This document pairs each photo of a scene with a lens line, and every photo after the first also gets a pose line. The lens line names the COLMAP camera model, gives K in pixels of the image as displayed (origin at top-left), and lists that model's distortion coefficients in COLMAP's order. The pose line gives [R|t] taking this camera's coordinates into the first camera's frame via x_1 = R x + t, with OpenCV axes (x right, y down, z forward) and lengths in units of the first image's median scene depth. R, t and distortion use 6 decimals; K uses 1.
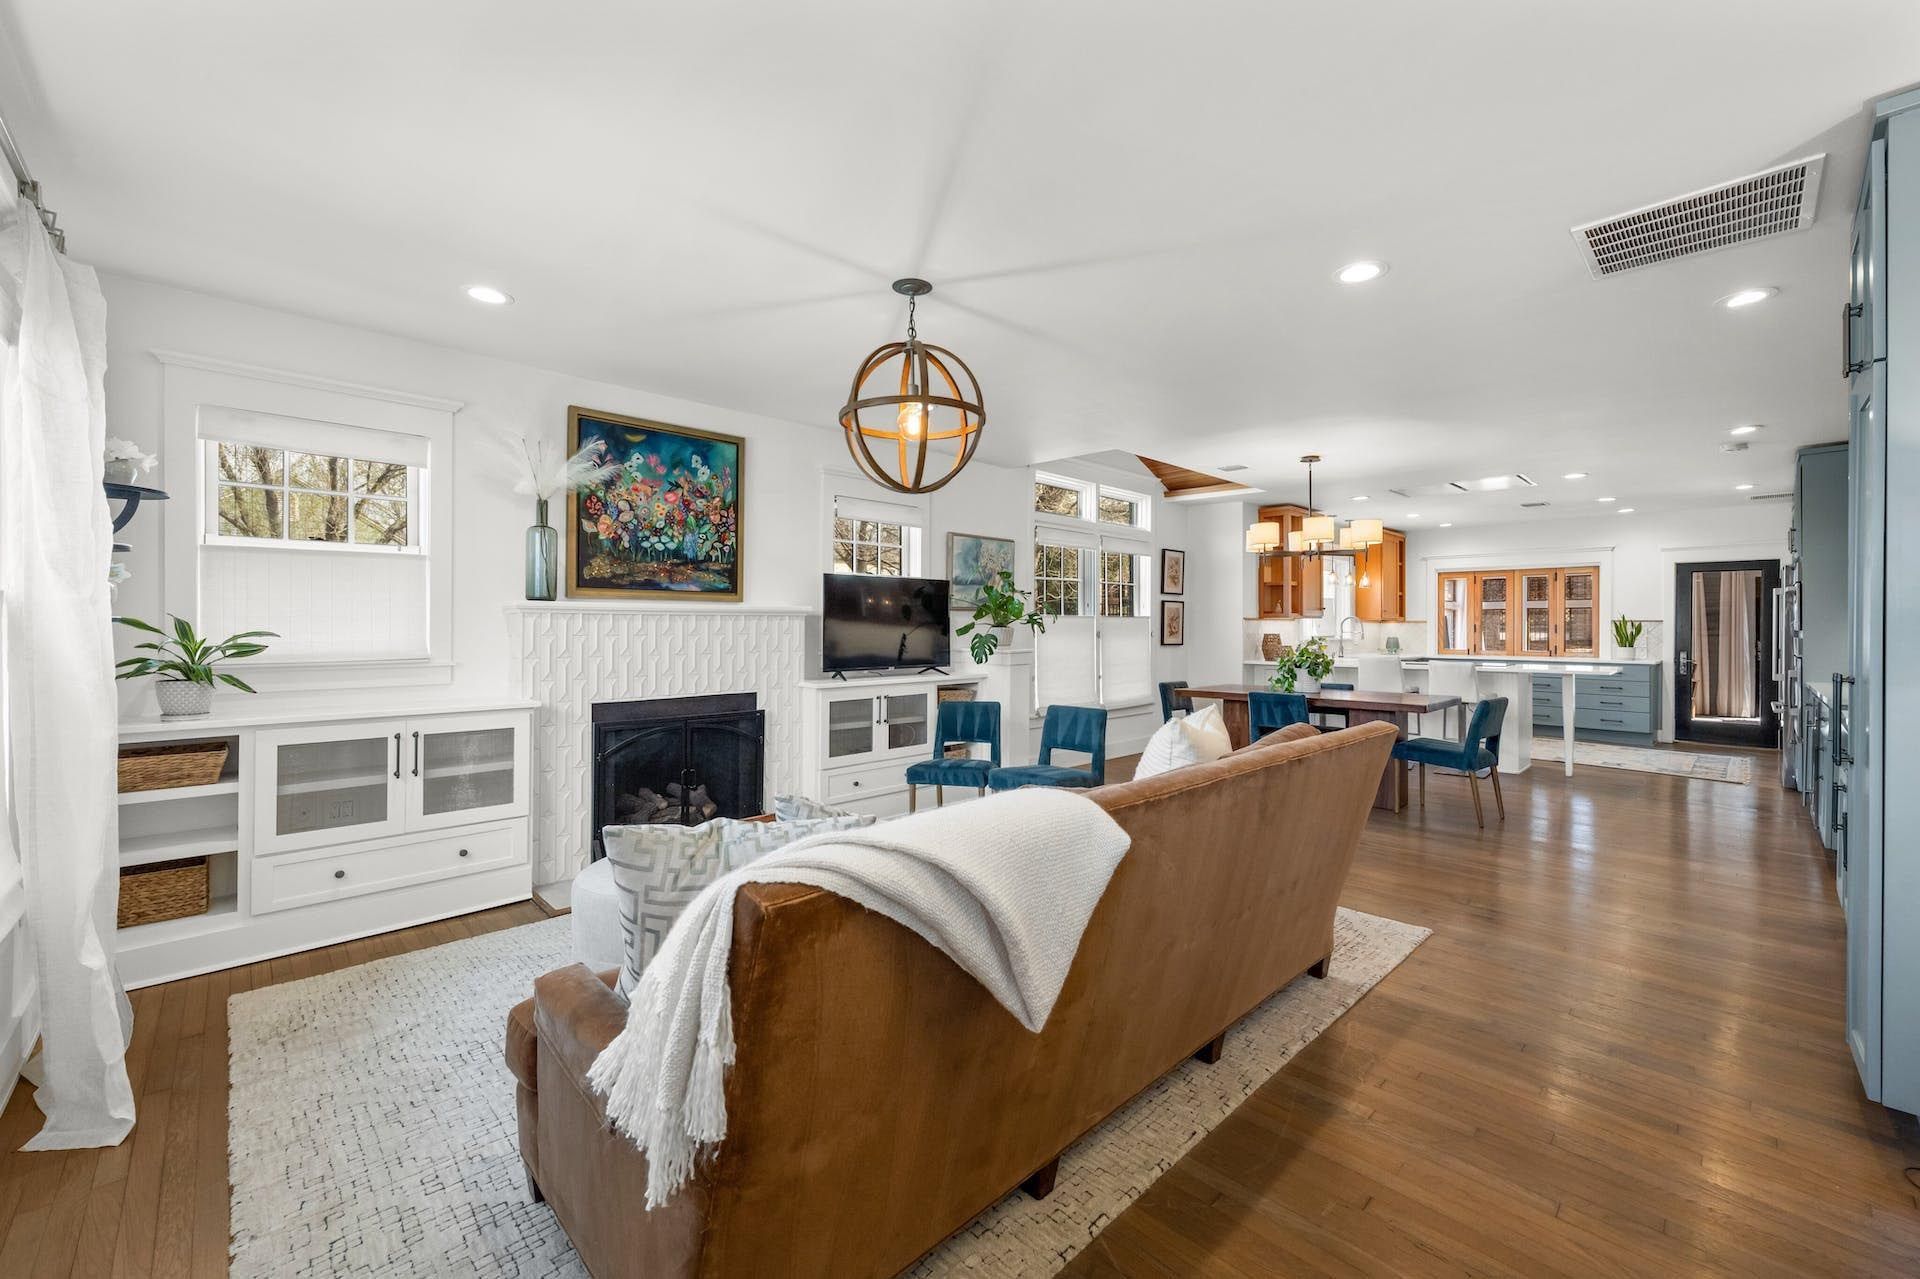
lens RADIAL K [[776.5, 0, 962.1], [0, 776.5, 624.9], [0, 0, 1]] dist [0.000824, 0.000069]
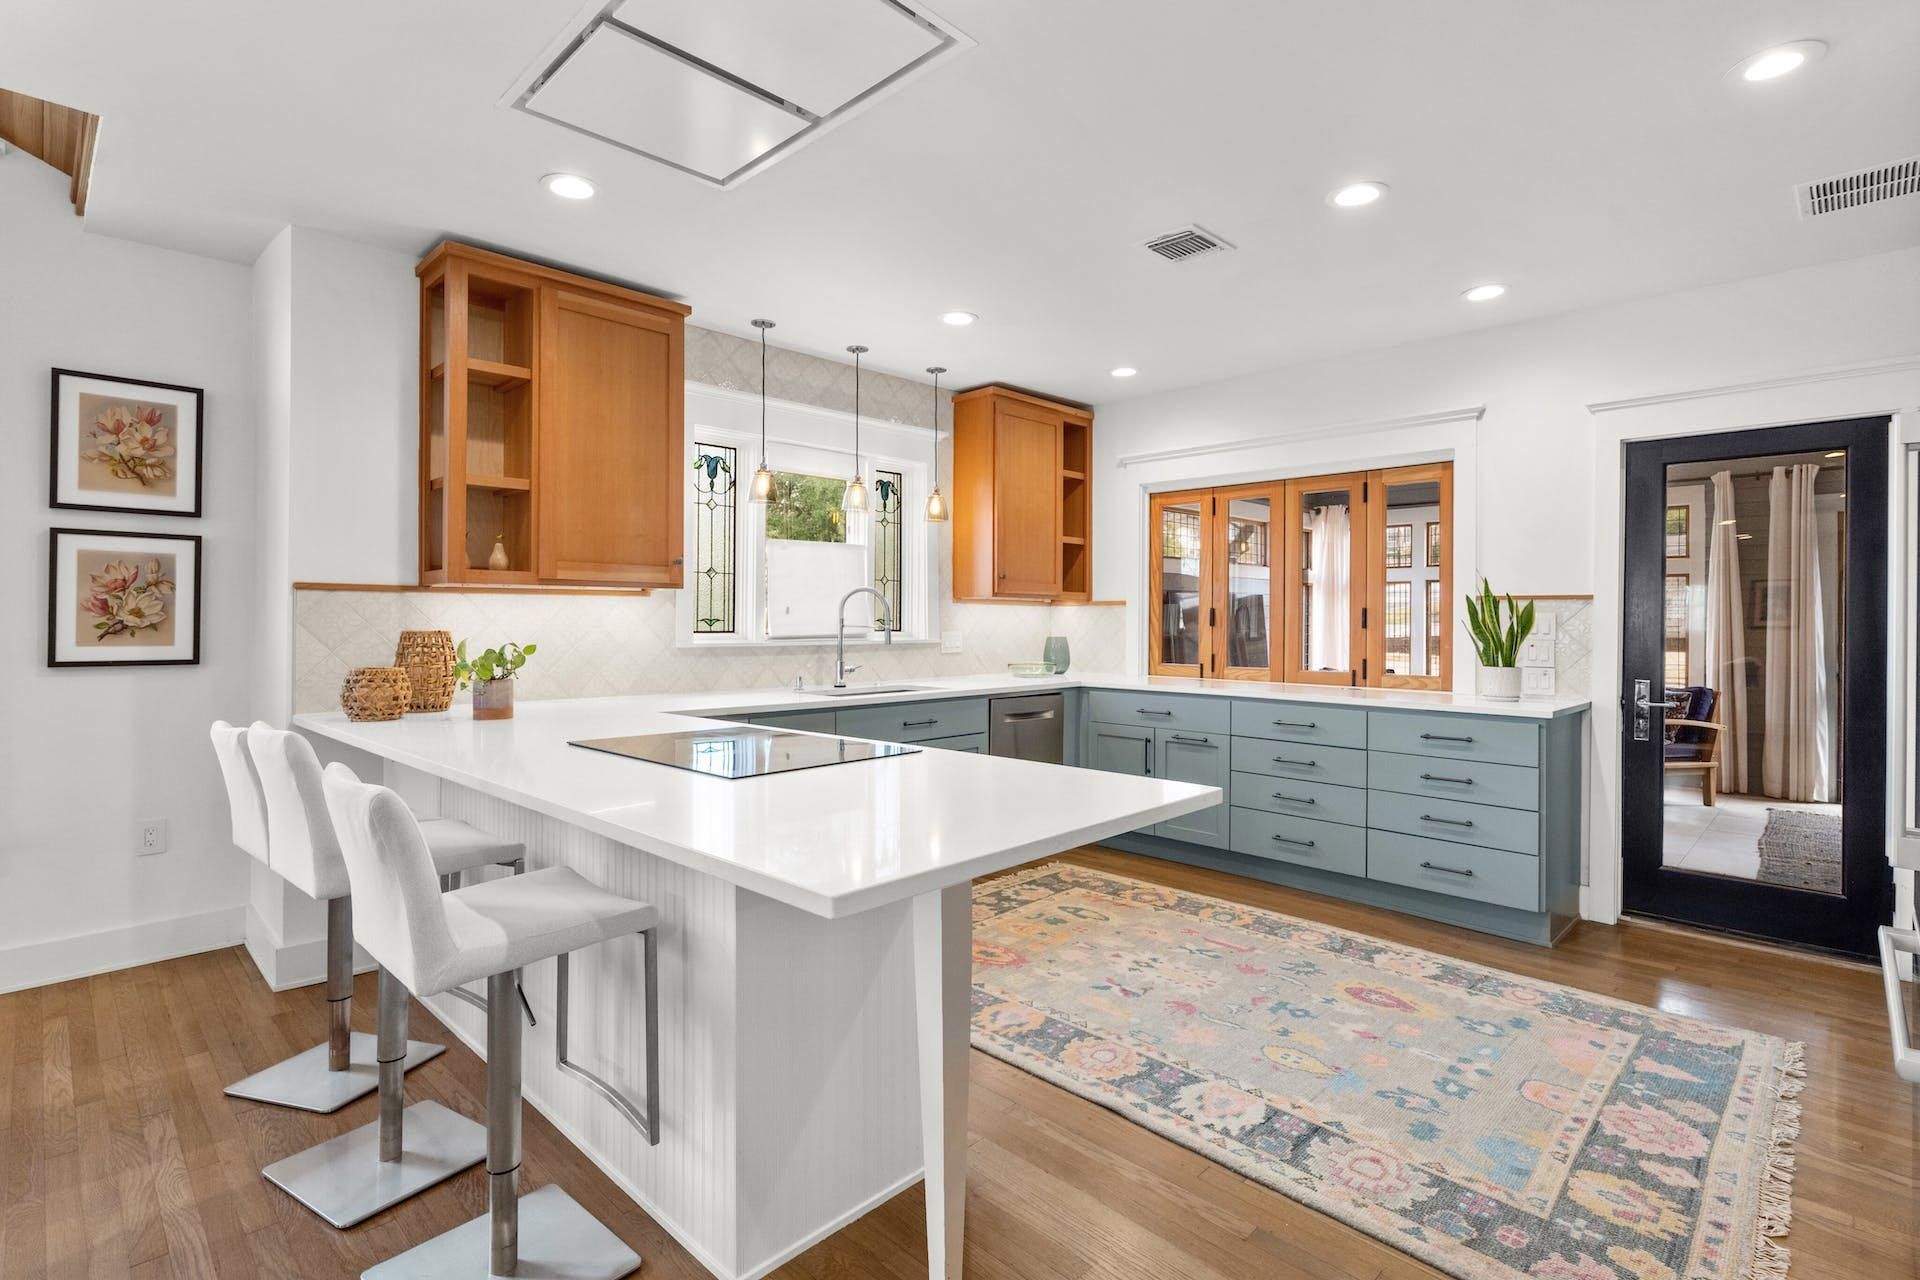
lens RADIAL K [[887.5, 0, 955.2], [0, 887.5, 616.7], [0, 0, 1]] dist [-0.001969, -0.000308]
pose [[0.999692, 0.002168, 0.024727, 1.106597], [-0.002240, 0.999993, 0.002905, 0.006187], [-0.024720, -0.002960, 0.999690, 1.097659]]
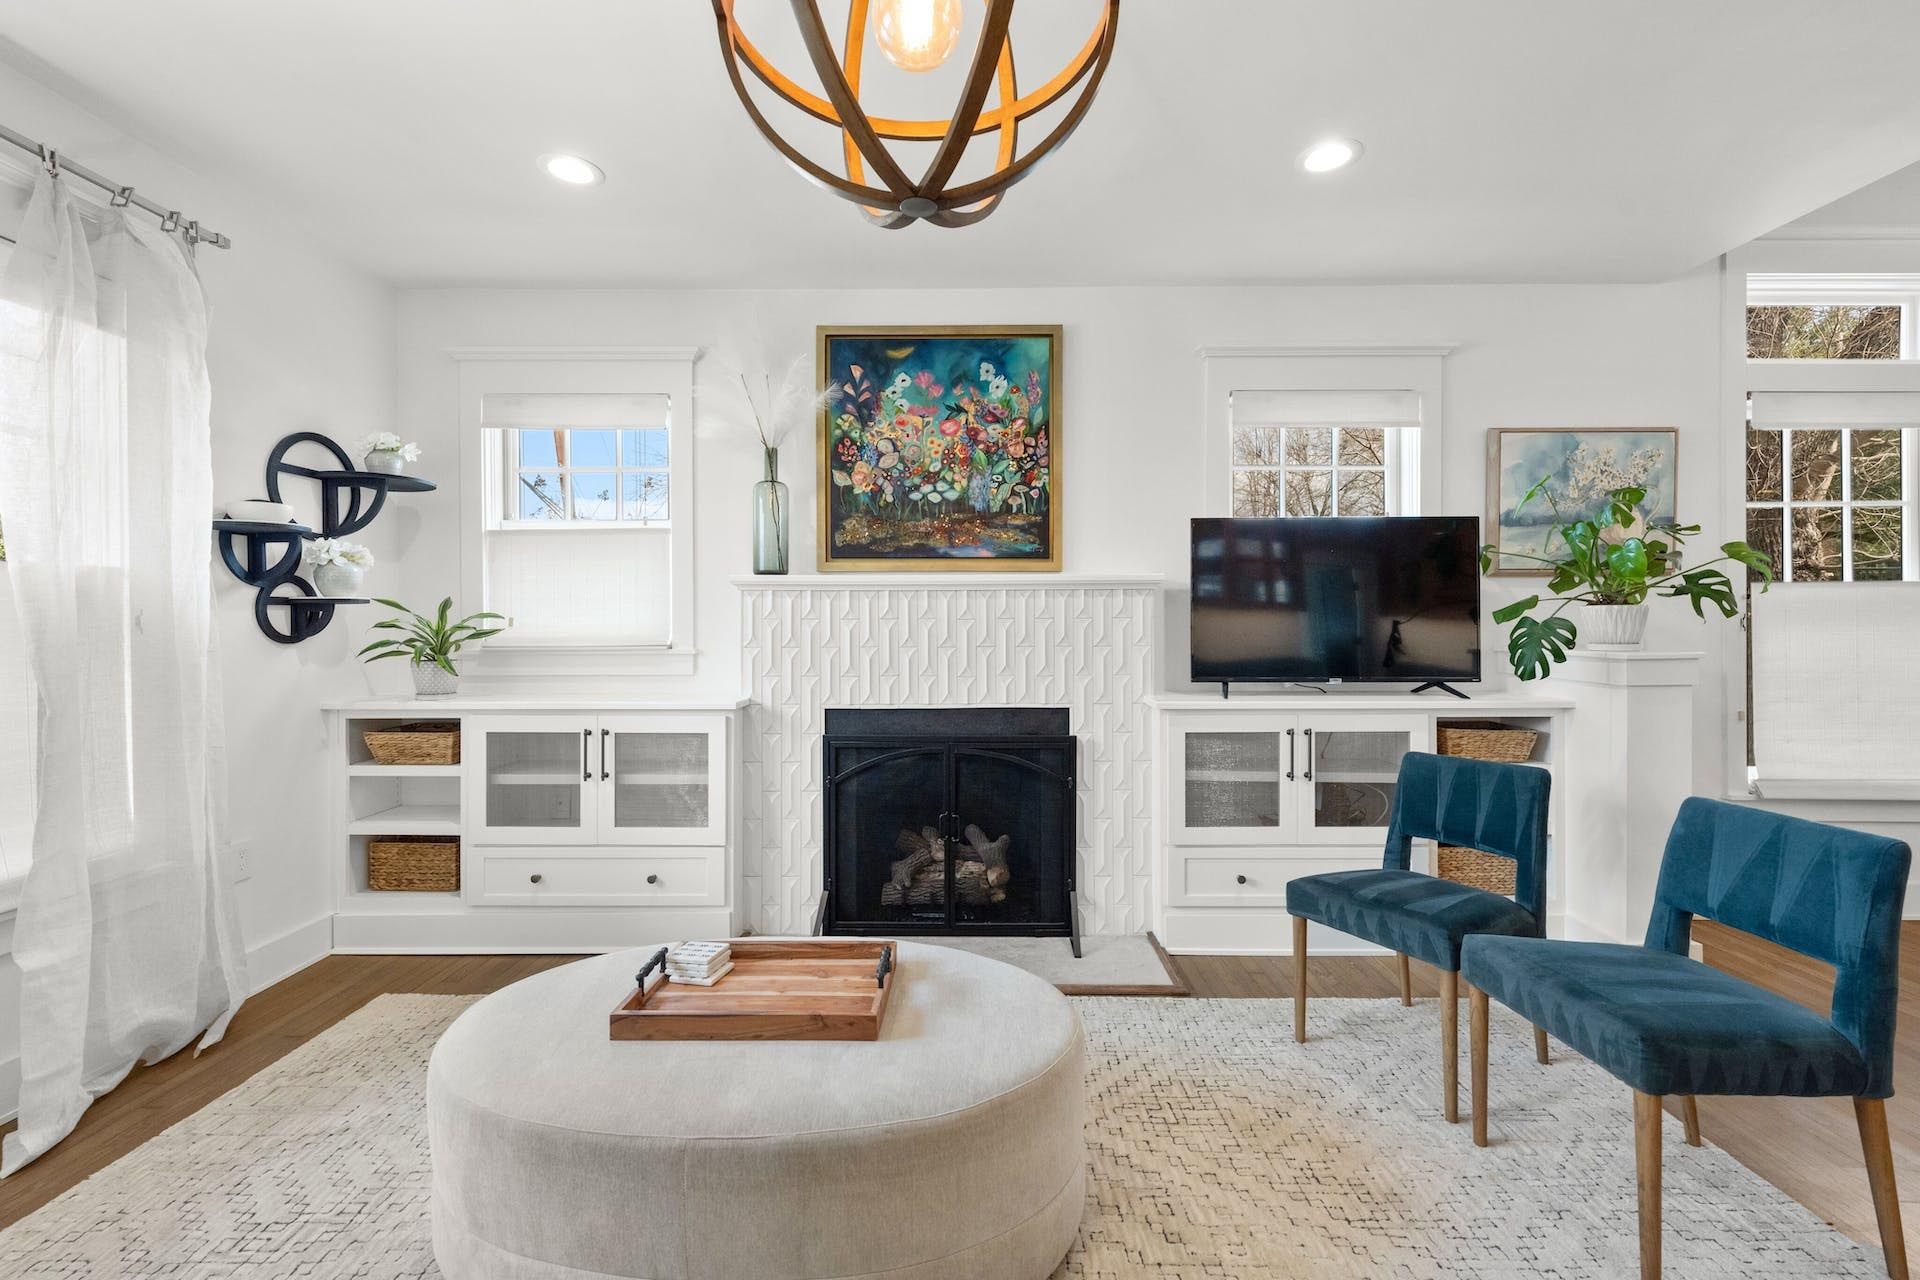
lens RADIAL K [[776.5, 0, 962.1], [0, 776.5, 625.4], [0, 0, 1]] dist [0.000824, 0.000069]
pose [[0.706878, -0.000124, -0.707335, 0.131920], [0.003795, 0.999986, 0.003618, 0.014826], [0.707325, -0.005242, 0.706869, 0.474208]]
